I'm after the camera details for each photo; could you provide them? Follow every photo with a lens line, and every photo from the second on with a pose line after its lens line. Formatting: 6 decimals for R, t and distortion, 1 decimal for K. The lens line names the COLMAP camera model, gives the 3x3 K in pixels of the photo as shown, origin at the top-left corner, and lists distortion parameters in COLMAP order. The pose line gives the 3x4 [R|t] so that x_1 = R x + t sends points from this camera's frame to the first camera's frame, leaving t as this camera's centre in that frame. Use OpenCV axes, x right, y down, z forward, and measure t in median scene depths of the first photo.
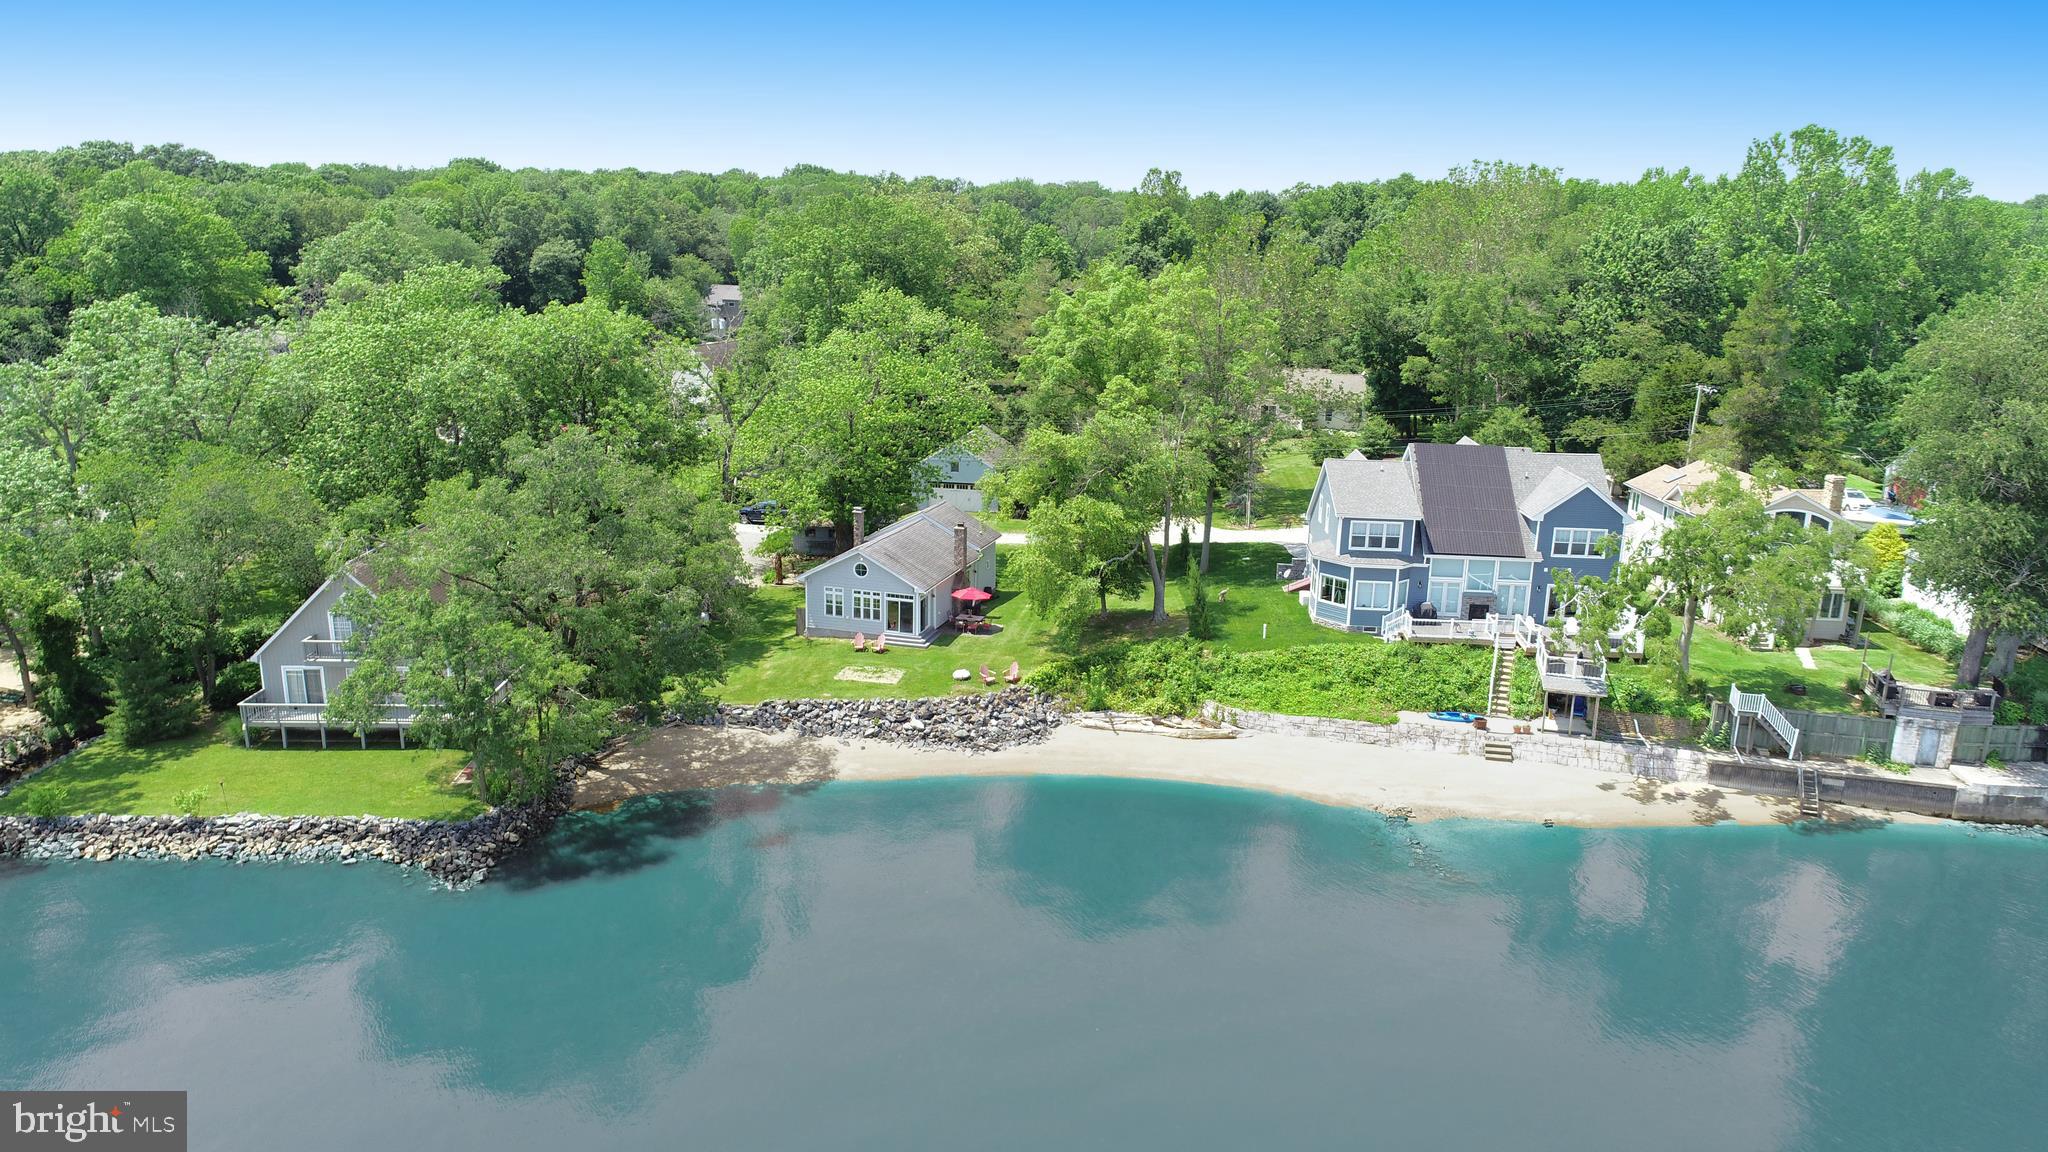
lens RADIAL K [[1382.6, 0, 1029.0], [0, 1382.6, 578.0], [0, 0, 1]] dist [-0.009439, 0.005865]
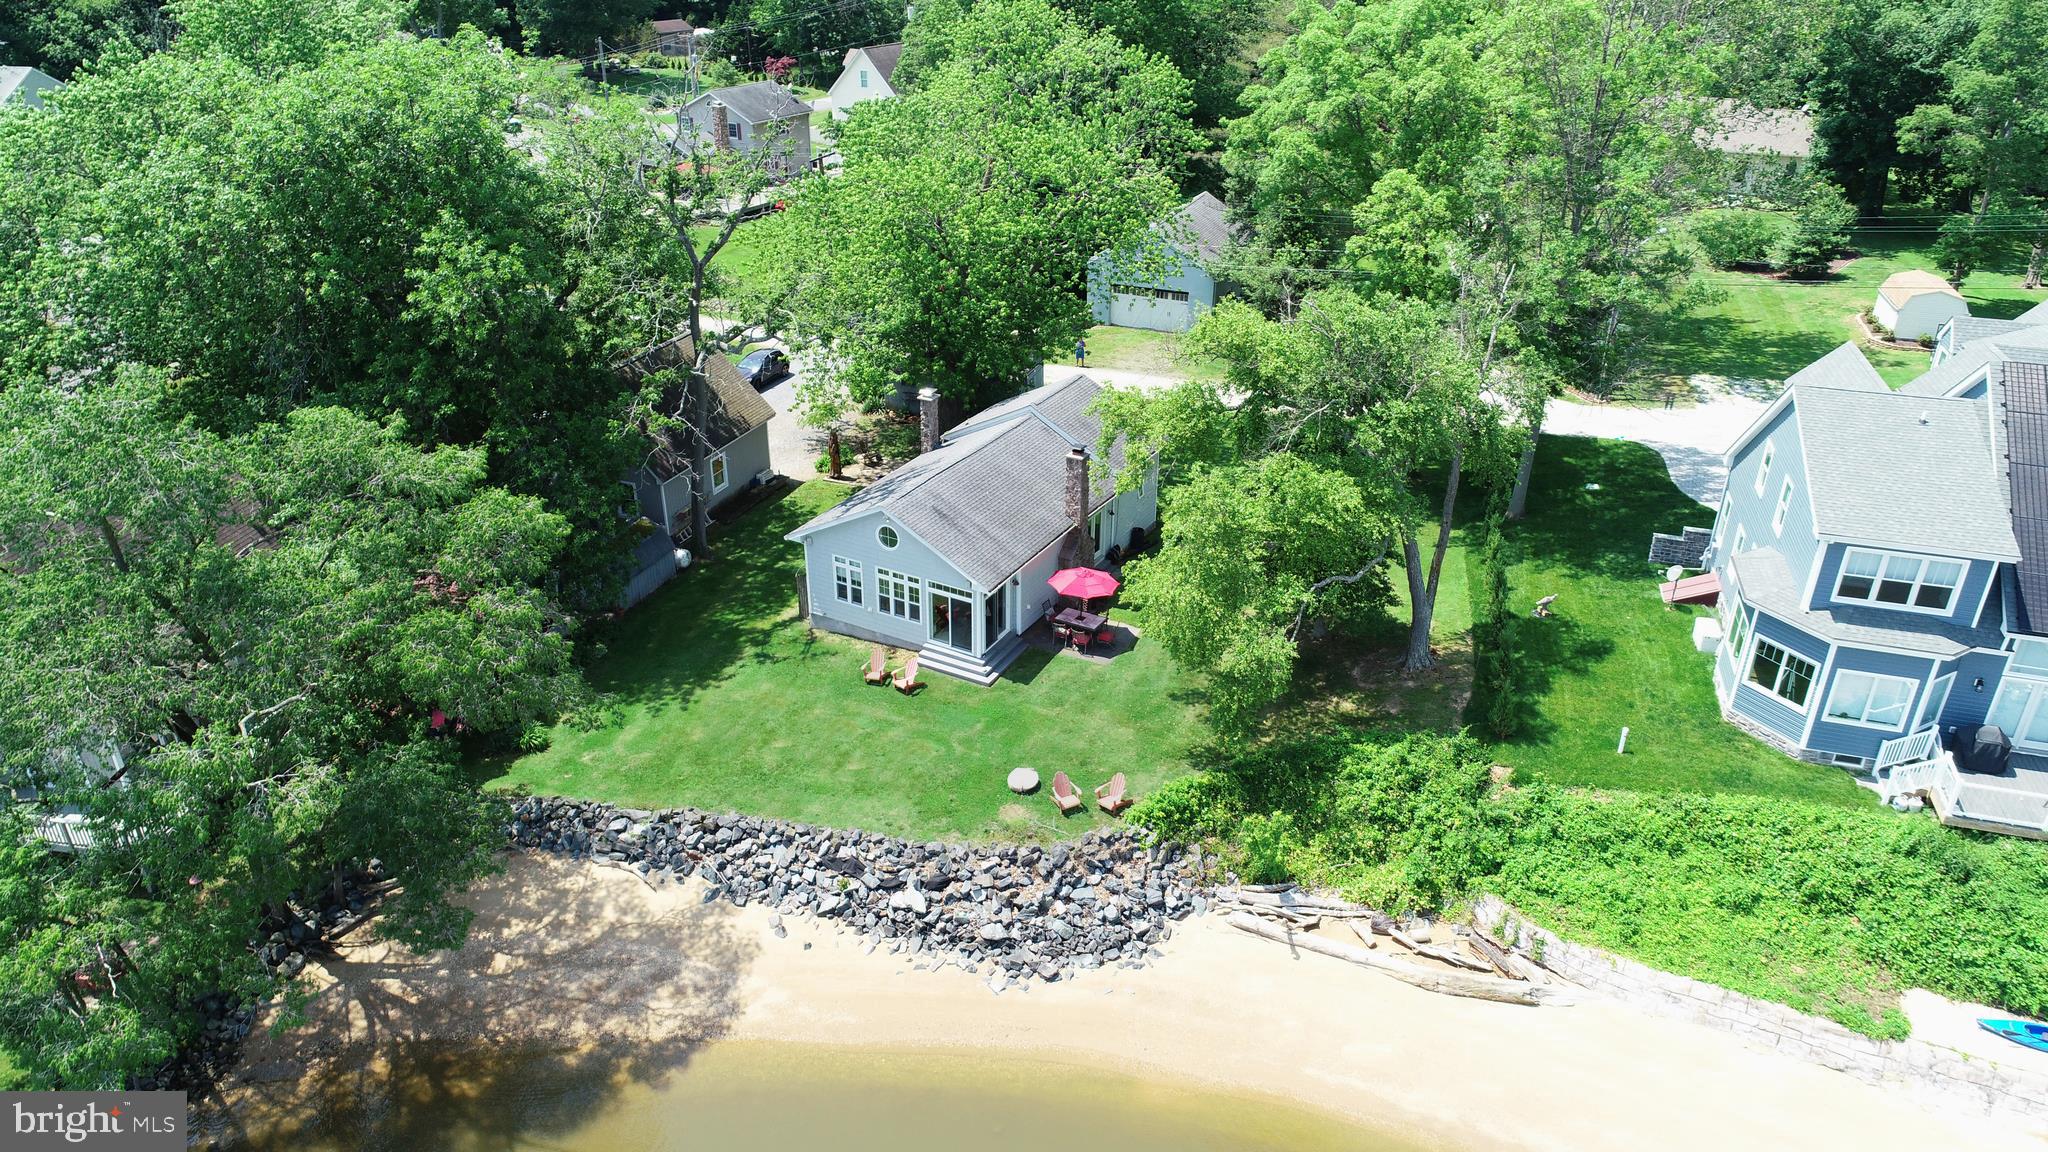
lens RADIAL K [[1382.6, 0, 1012.9], [0, 1382.6, 572.1], [0, 0, 1]] dist [-0.009439, 0.005865]
pose [[0.975327, 0.087816, -0.202548, 0.049167], [-0.041245, 0.973809, 0.223596, -0.128868], [0.216878, -0.209725, 0.953404, 0.484905]]
